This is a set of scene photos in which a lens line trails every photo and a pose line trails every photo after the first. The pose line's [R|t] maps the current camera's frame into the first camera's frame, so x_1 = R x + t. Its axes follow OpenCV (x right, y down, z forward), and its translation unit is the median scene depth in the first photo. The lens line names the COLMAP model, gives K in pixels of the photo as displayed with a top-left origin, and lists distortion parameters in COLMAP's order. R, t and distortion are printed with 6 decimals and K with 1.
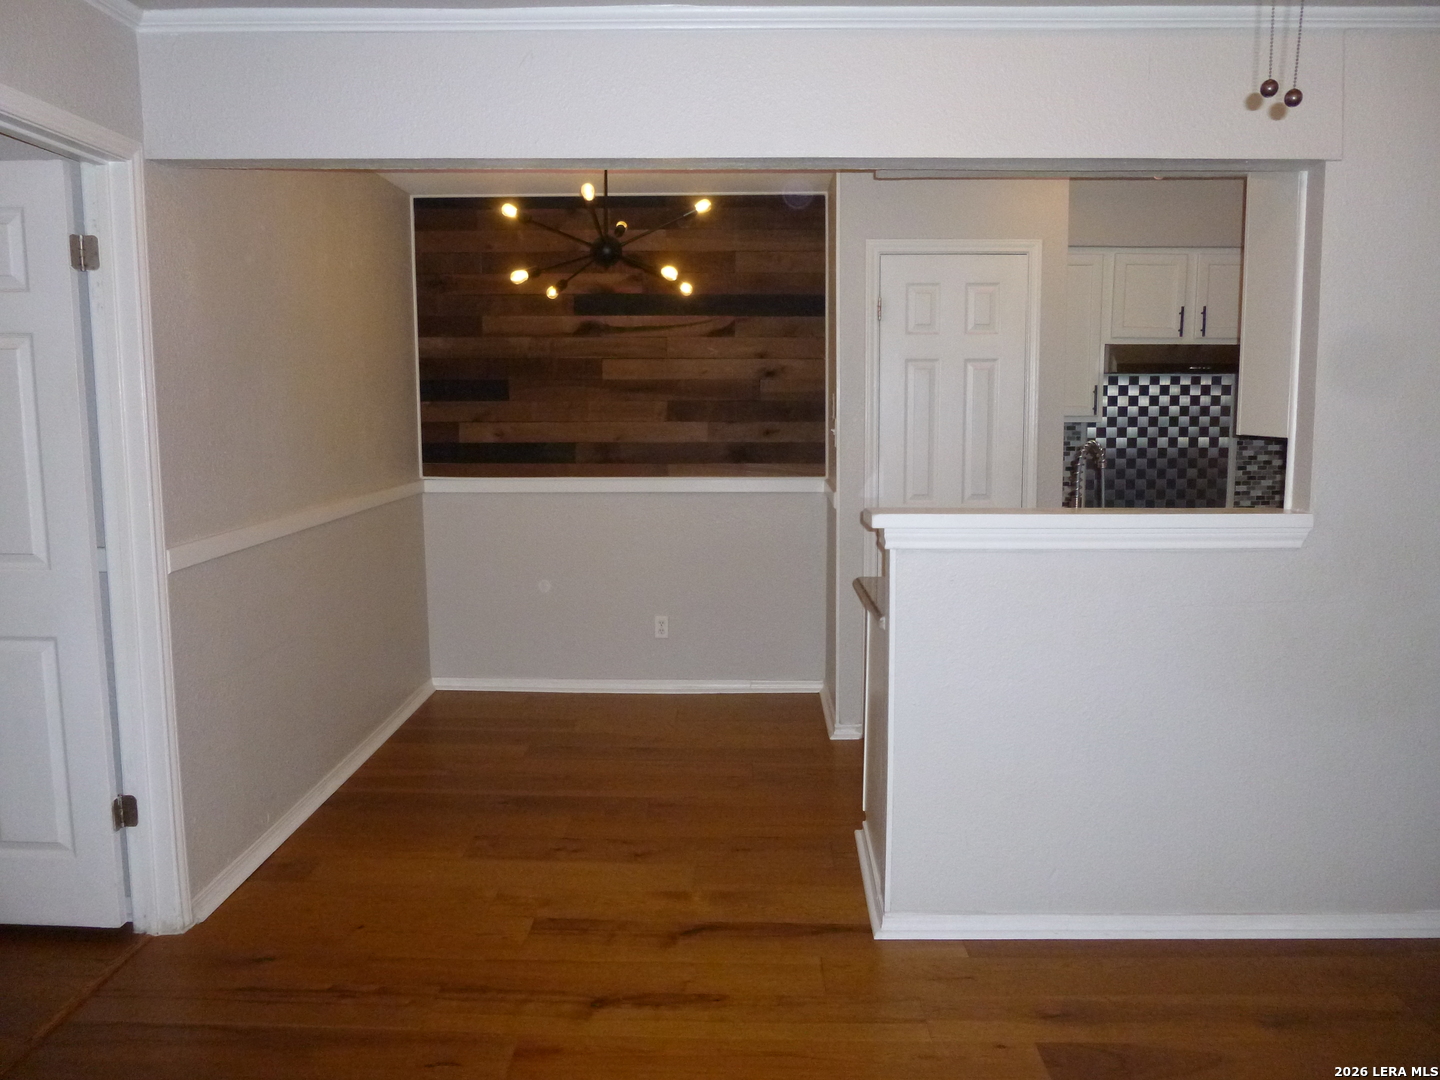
lens RADIAL K [[1070.4, 0, 729.4], [0, 1070.4, 549.4], [0, 0, 1]] dist [-0.063454, 0.044937]
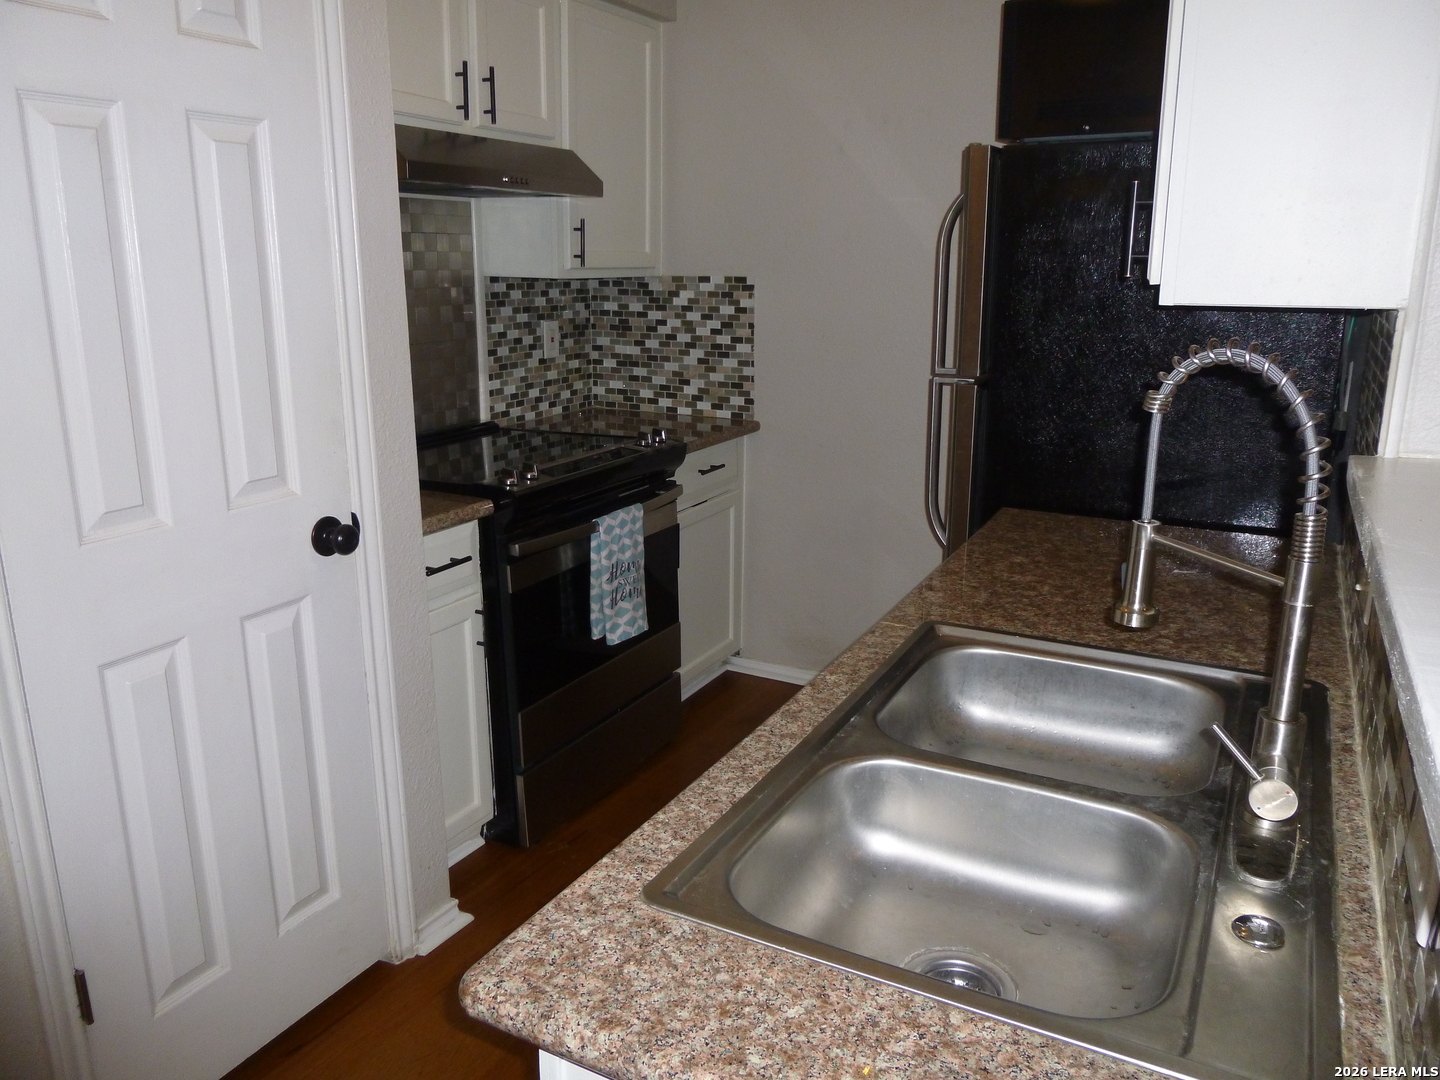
lens RADIAL K [[1070.4, 0, 713.3], [0, 1070.4, 536.8], [0, 0, 1]] dist [-0.063454, 0.044937]
pose [[0.472869, -0.217164, 0.853953, -0.020039], [0.117012, 0.976046, 0.183418, -0.072484], [-0.873329, 0.013190, 0.486952, 0.589557]]
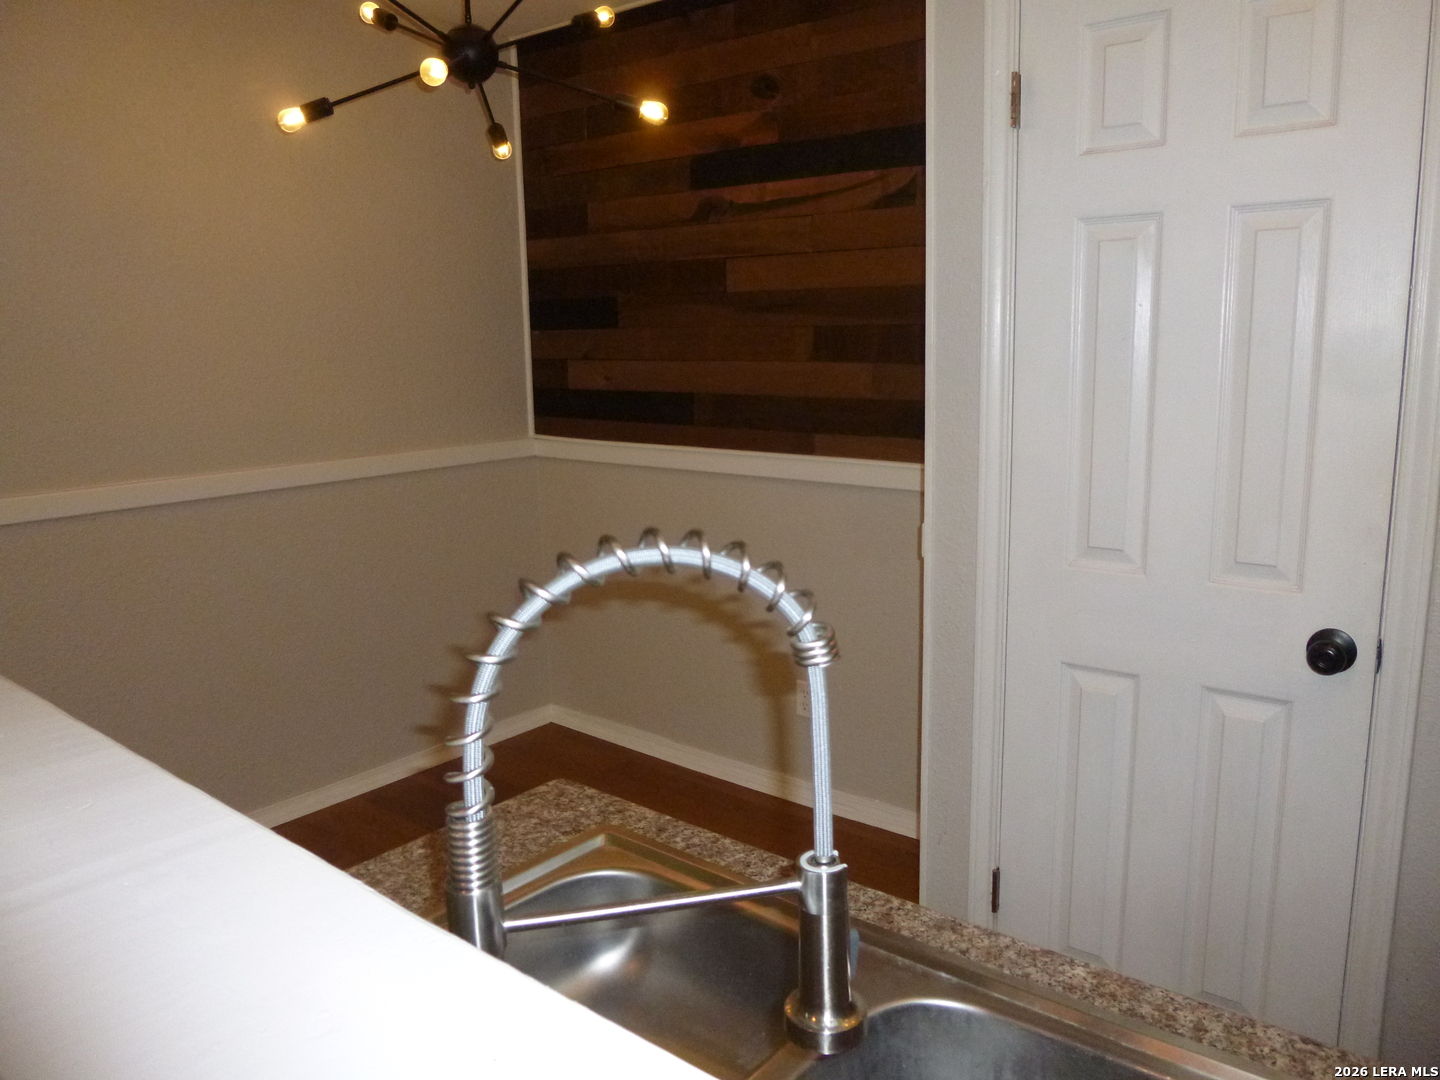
lens RADIAL K [[1070.4, 0, 718.5], [0, 1070.4, 543.8], [0, 0, 1]] dist [-0.063454, 0.044937]
pose [[0.773909, 0.114295, -0.622898, 0.281183], [-0.076657, 0.993254, 0.087009, -0.068098], [0.628641, -0.019587, 0.777449, 0.516190]]
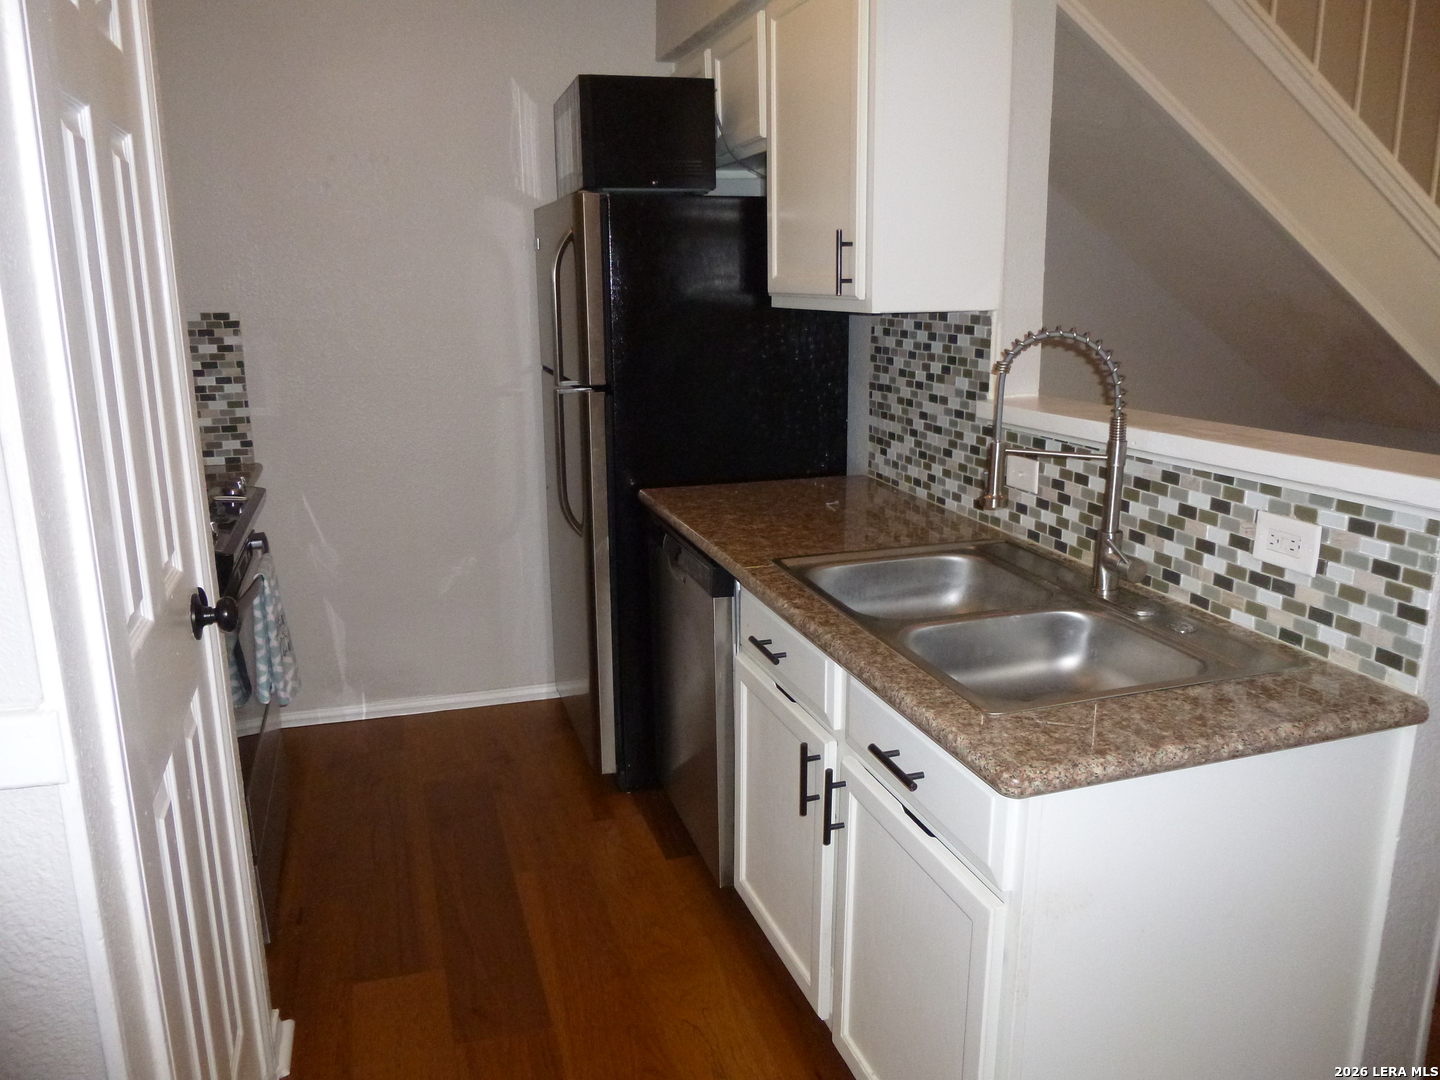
lens RADIAL K [[1070.4, 0, 716.7], [0, 1070.4, 544.4], [0, 0, 1]] dist [-0.063454, 0.044937]
pose [[-0.313896, -0.216716, 0.924394, -0.103103], [0.141206, 0.952119, 0.271165, -0.104526], [-0.938899, 0.215647, -0.268264, 0.818405]]
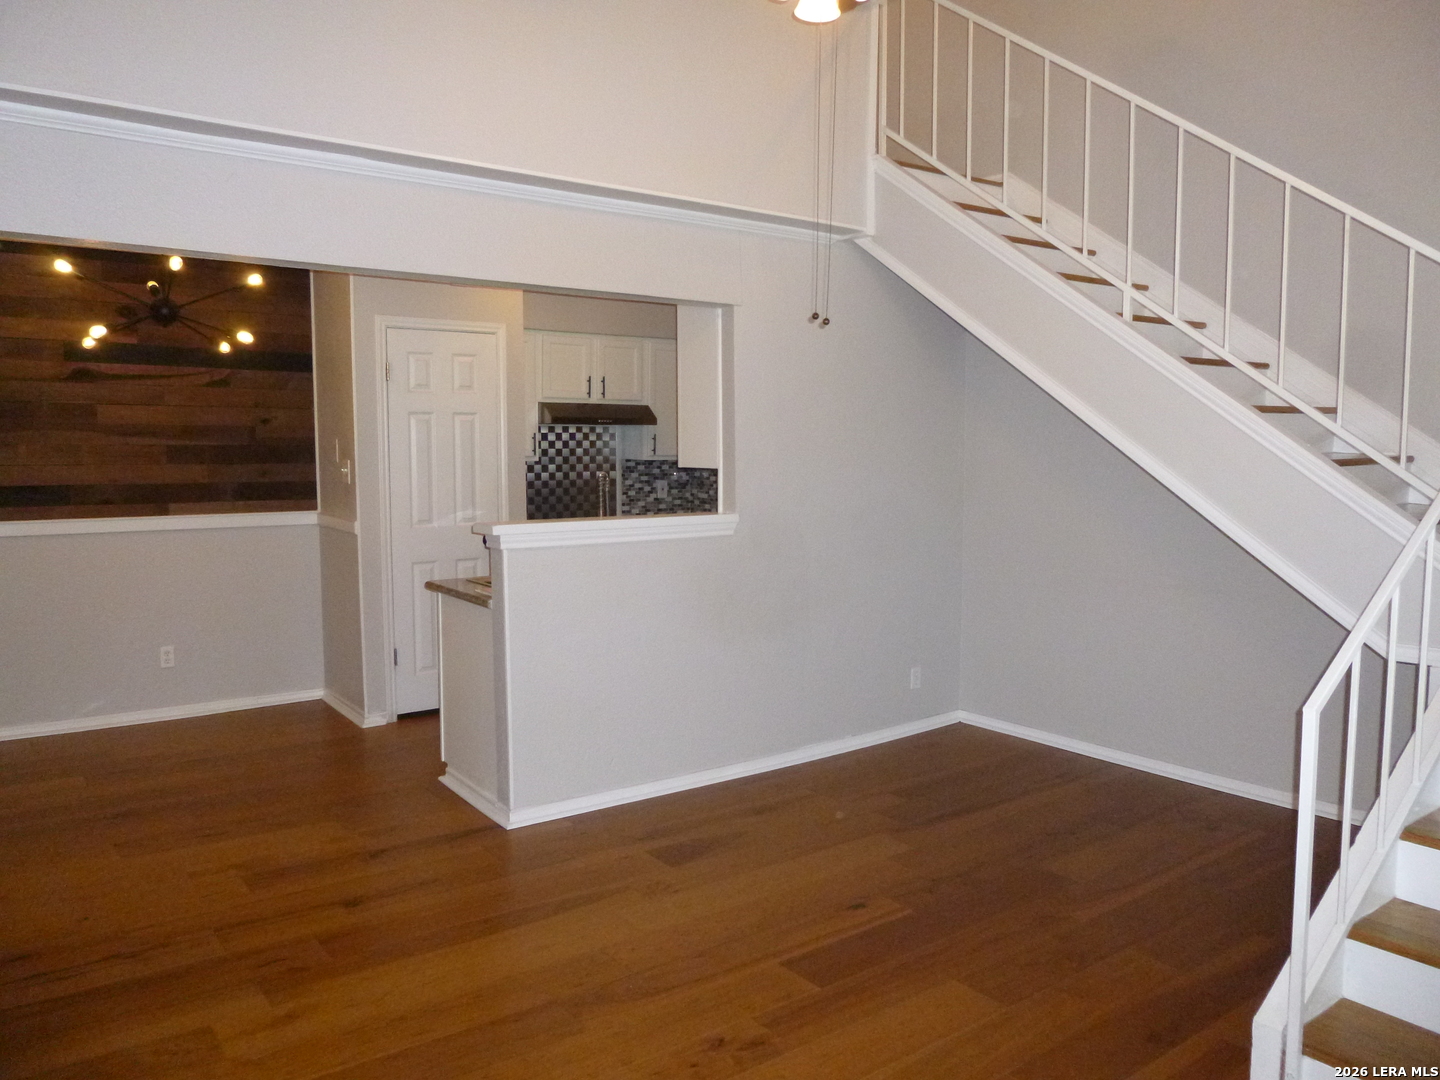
lens RADIAL K [[1070.4, 0, 715.7], [0, 1070.4, 539.0], [0, 0, 1]] dist [-0.063454, 0.044937]
pose [[0.795217, -0.048540, 0.604379, -0.267306], [0.077279, 0.996775, -0.021627, 0.021287], [-0.601380, 0.063904, 0.796403, -0.172672]]
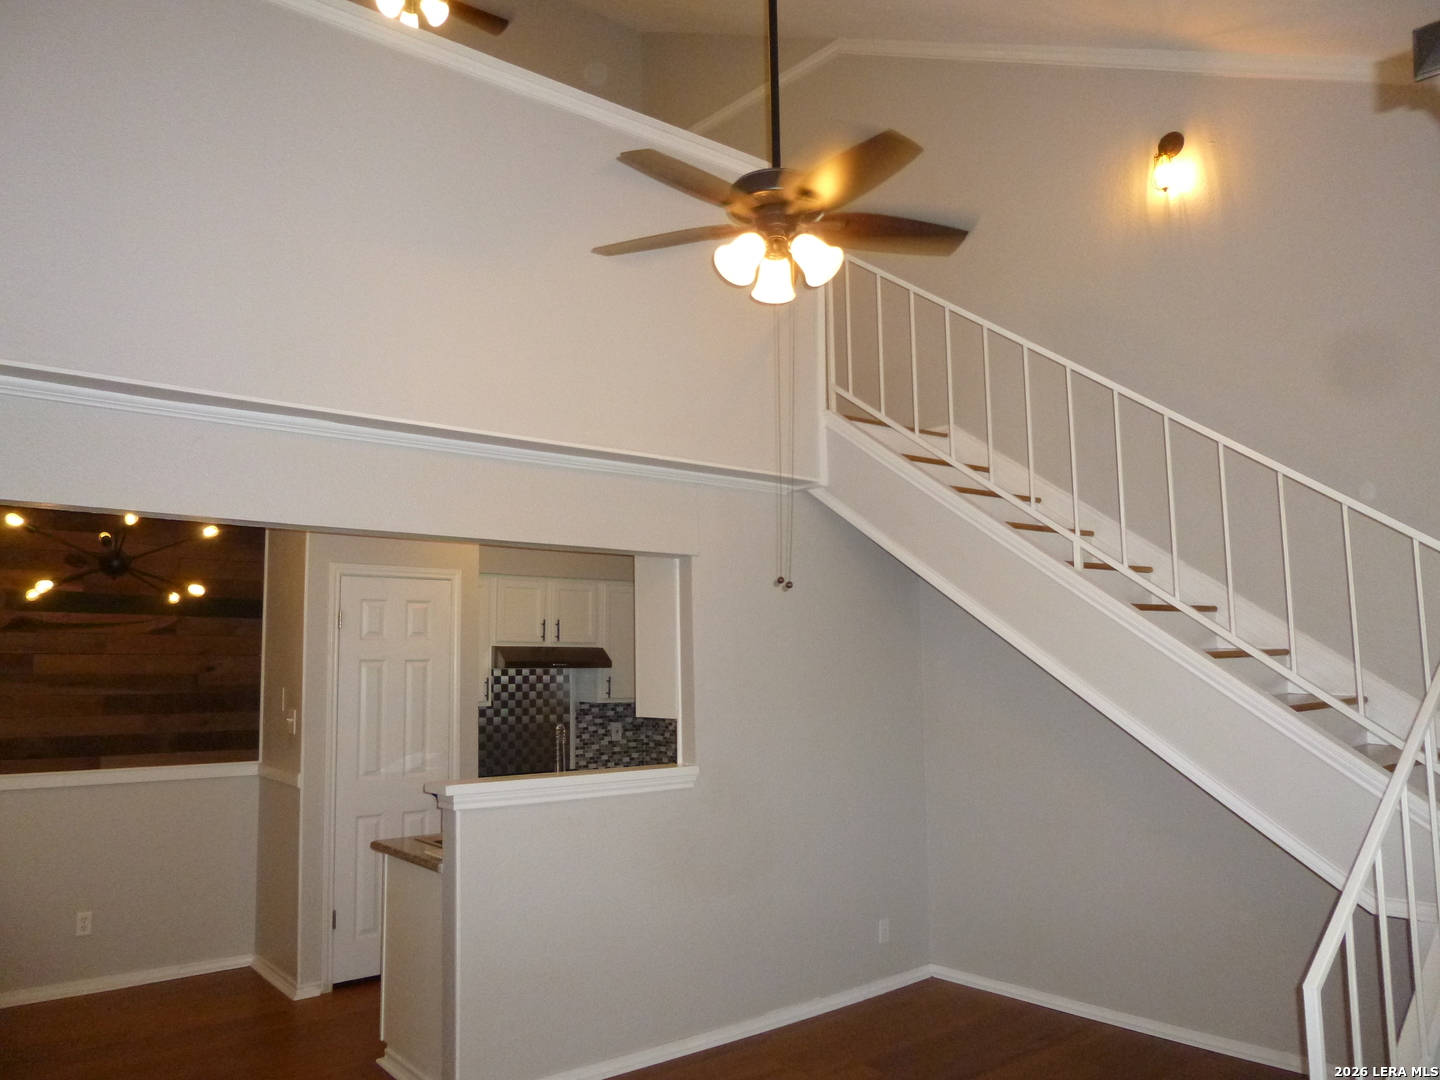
lens RADIAL K [[1070.4, 0, 718.4], [0, 1070.4, 551.5], [0, 0, 1]] dist [-0.063454, 0.044937]
pose [[0.763697, 0.067244, 0.642064, -0.269759], [0.093453, 0.972569, -0.213015, -0.000795], [-0.638775, 0.222681, 0.736464, -0.164111]]
